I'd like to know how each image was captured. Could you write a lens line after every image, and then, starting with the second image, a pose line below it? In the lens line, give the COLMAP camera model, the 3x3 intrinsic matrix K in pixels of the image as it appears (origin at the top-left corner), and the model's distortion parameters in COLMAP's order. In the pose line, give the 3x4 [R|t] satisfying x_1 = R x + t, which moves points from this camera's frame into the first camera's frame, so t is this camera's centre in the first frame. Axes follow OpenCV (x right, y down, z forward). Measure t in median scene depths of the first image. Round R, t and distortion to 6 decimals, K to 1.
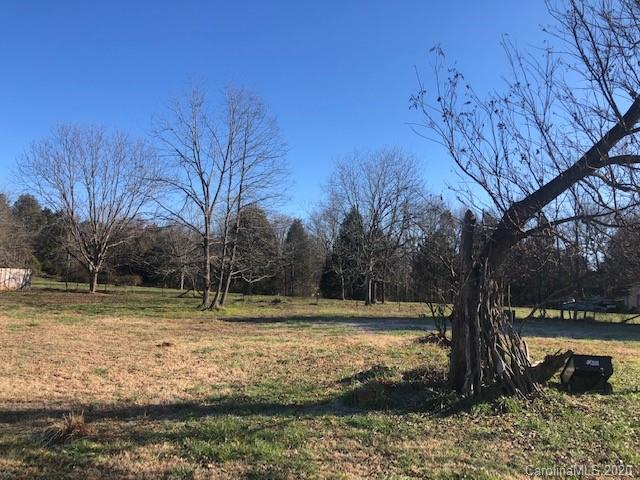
lens RADIAL K [[527.3, 0, 320.4], [0, 527.3, 239.6], [0, 0, 1]] dist [-0.001065, -0.000290]
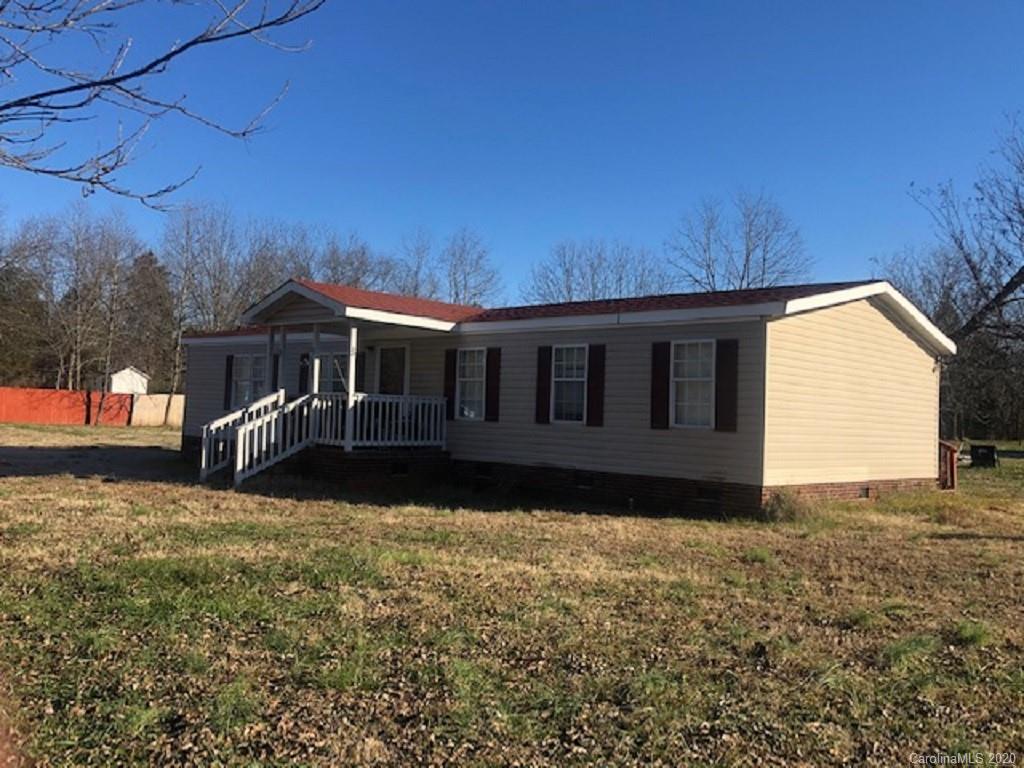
lens RADIAL K [[912.1, 0, 509.6], [0, 912.1, 384.9], [0, 0, 1]] dist [0.003928, -0.016192]
pose [[0.916615, -0.007035, -0.399710, 0.083175], [0.024703, 0.998931, 0.039067, -0.040804], [0.399008, -0.045683, 0.915809, -0.626353]]
